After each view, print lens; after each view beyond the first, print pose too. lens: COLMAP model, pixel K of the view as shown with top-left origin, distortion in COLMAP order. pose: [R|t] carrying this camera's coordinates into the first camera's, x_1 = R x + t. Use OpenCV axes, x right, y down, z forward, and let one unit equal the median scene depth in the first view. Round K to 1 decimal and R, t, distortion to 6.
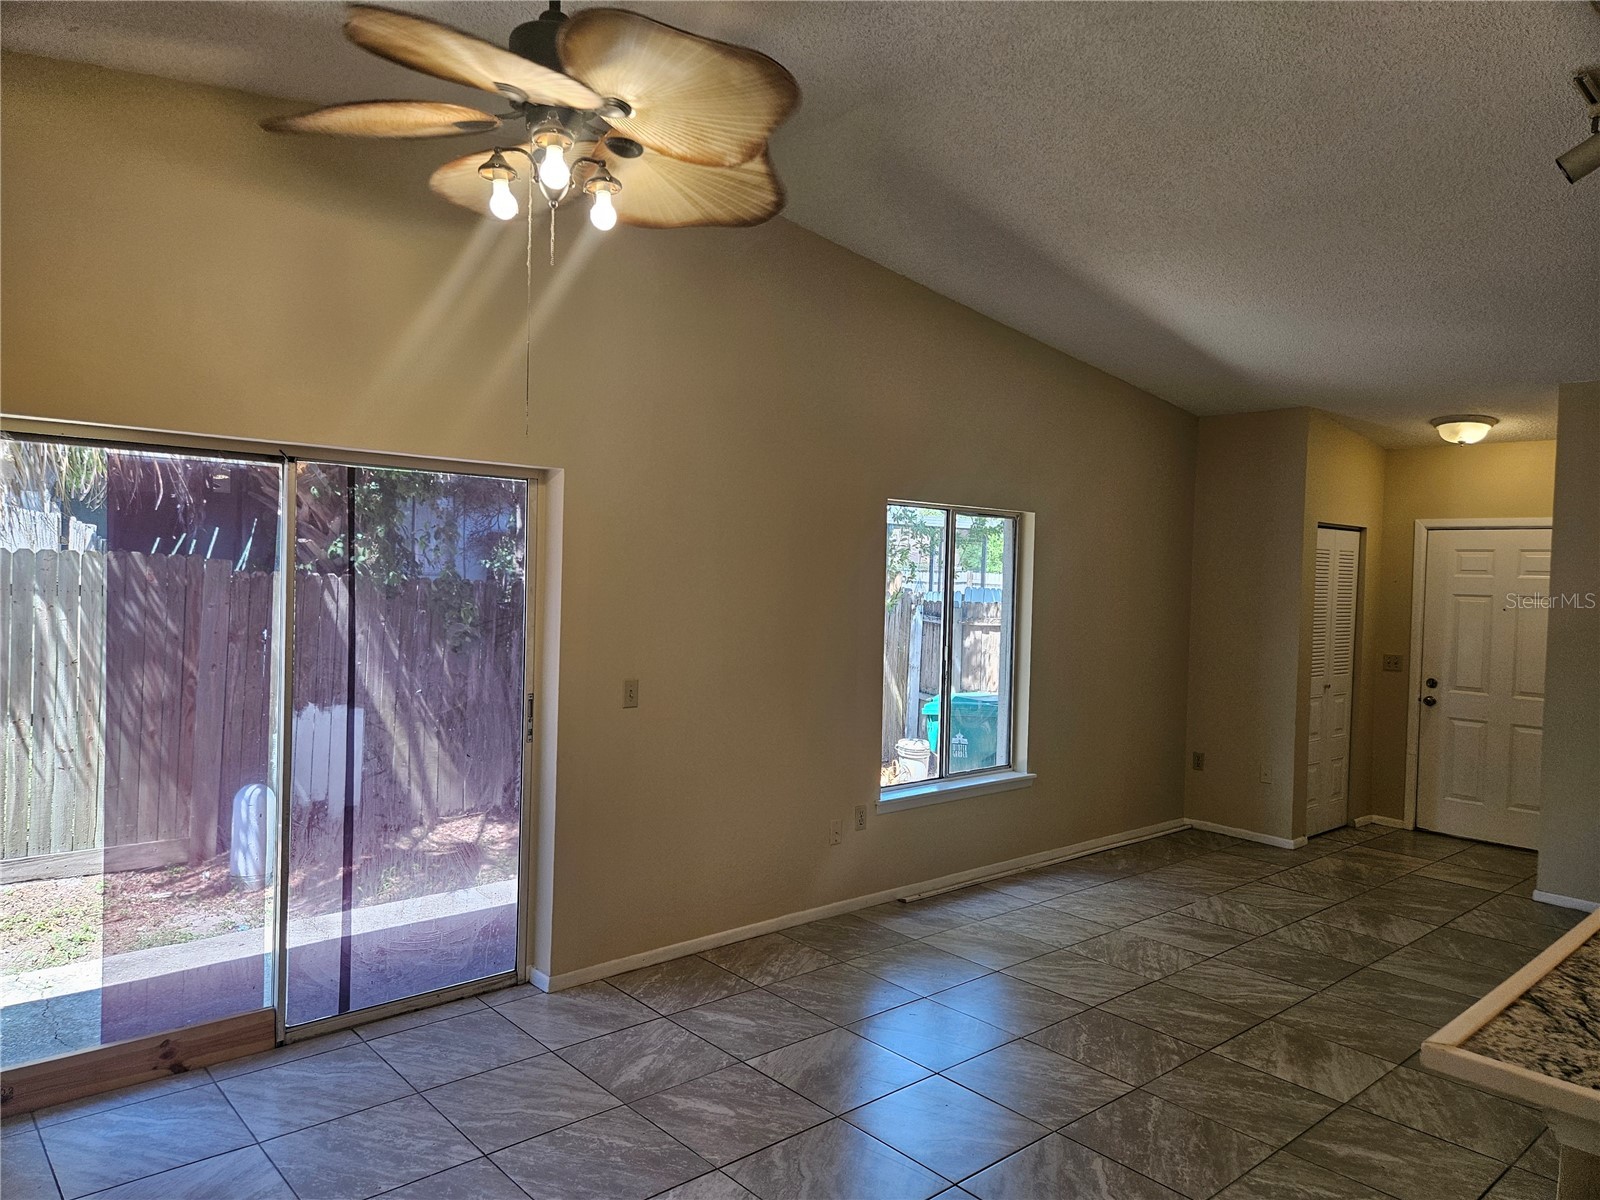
lens RADIAL K [[1070.0, 0, 799.7], [0, 1070.0, 598.5], [0, 0, 1]] dist [0.062819, -0.051484]
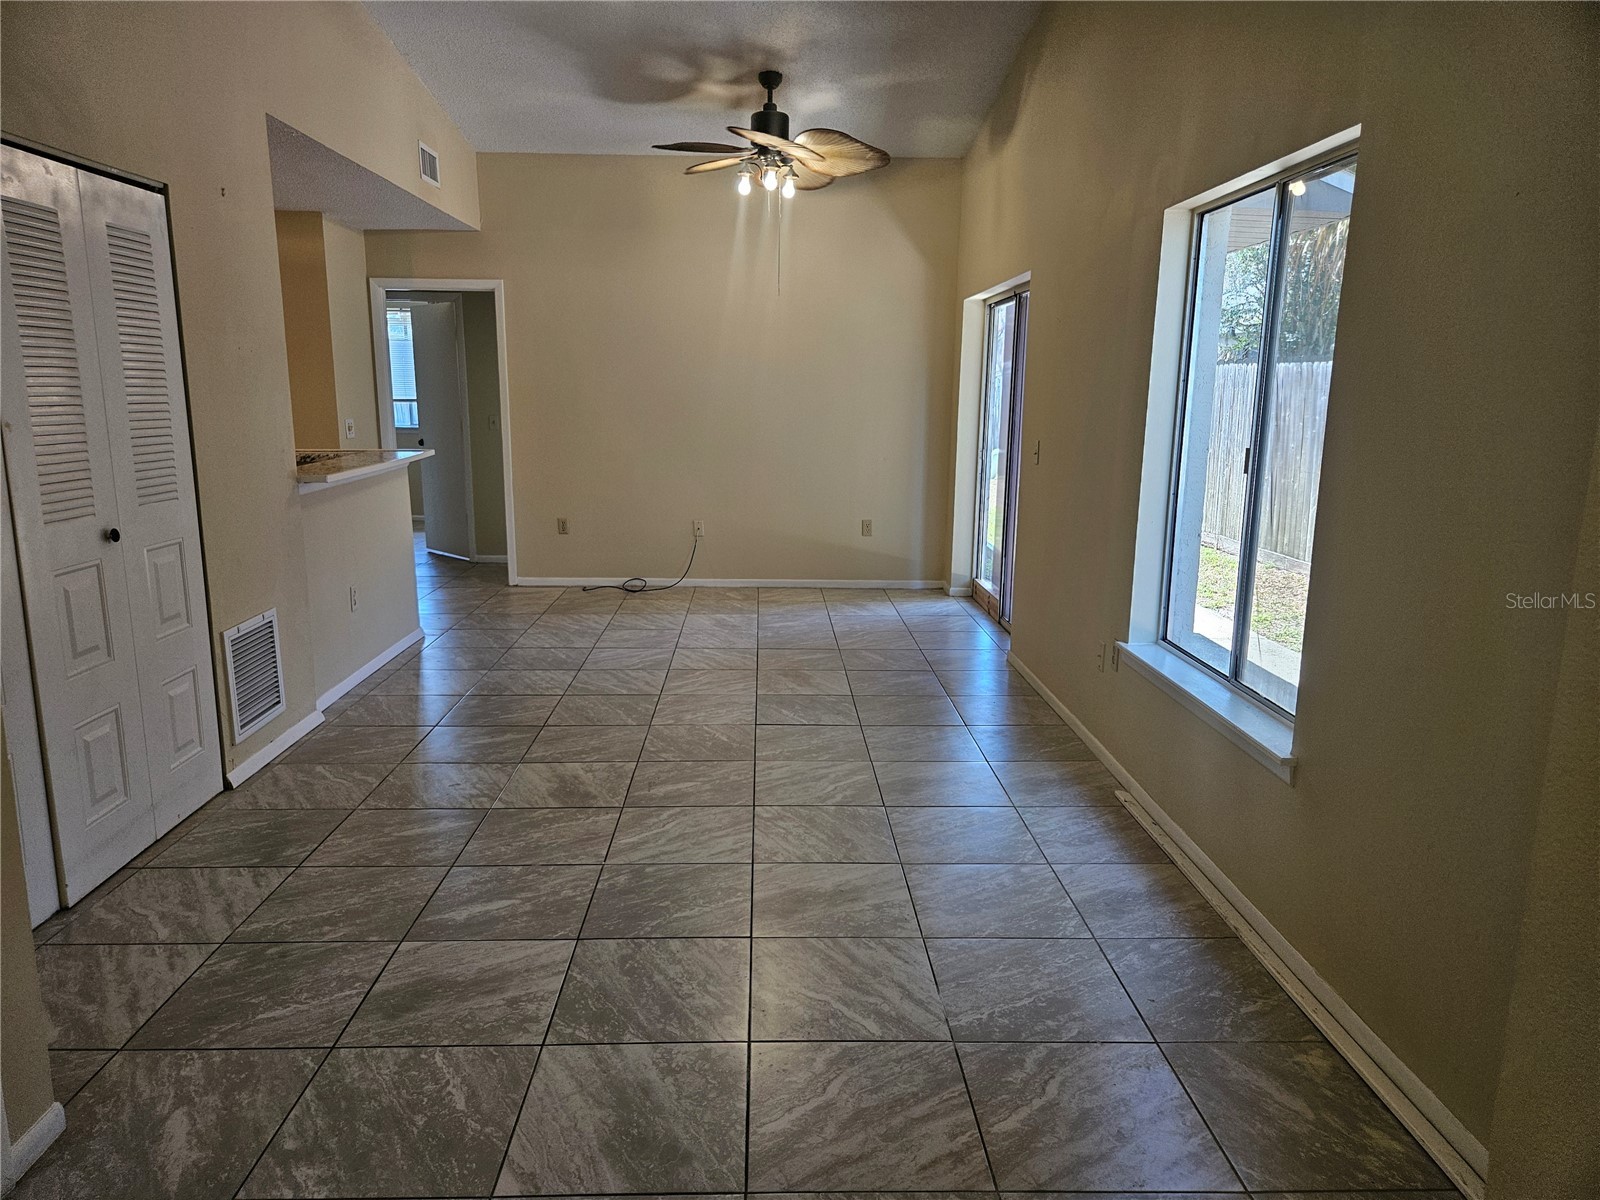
lens RADIAL K [[1070.0, 0, 798.9], [0, 1070.0, 601.2], [0, 0, 1]] dist [0.062819, -0.051484]
pose [[-0.640726, 0.112413, -0.759496, 1.016157], [-0.047066, 0.981612, 0.184994, 0.038653], [0.766326, 0.154277, -0.623653, 1.668109]]
